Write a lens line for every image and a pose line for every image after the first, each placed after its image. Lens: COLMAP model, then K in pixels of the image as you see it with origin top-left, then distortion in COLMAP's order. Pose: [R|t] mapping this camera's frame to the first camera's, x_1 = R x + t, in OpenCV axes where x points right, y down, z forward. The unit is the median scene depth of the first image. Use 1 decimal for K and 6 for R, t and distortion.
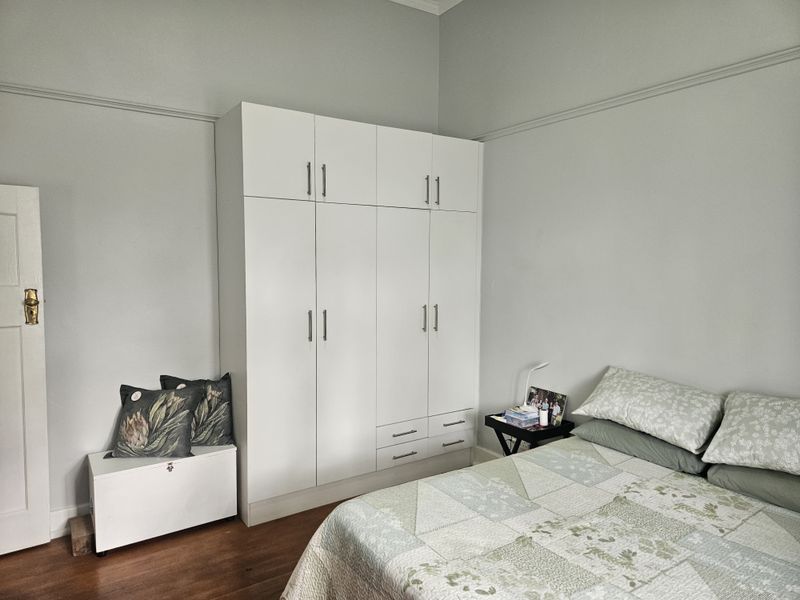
lens RADIAL K [[536.0, 0, 397.9], [0, 536.0, 298.6], [0, 0, 1]] dist [0.004808, -0.001036]
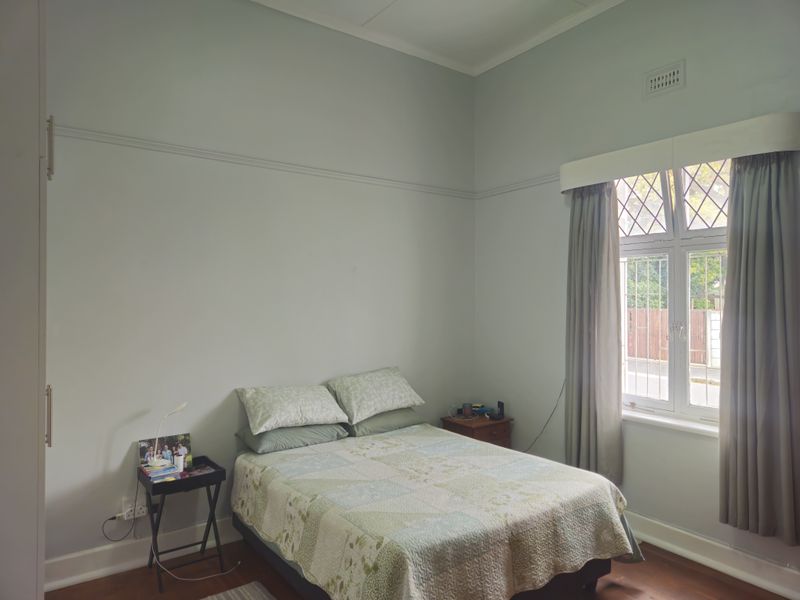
lens RADIAL K [[536.0, 0, 398.7], [0, 536.0, 300.1], [0, 0, 1]] dist [0.004808, -0.001036]
pose [[-0.037203, -0.014433, 0.999203, -0.645730], [0.081519, 0.996519, 0.017430, -0.046015], [-0.995977, 0.082102, -0.035897, 0.598174]]
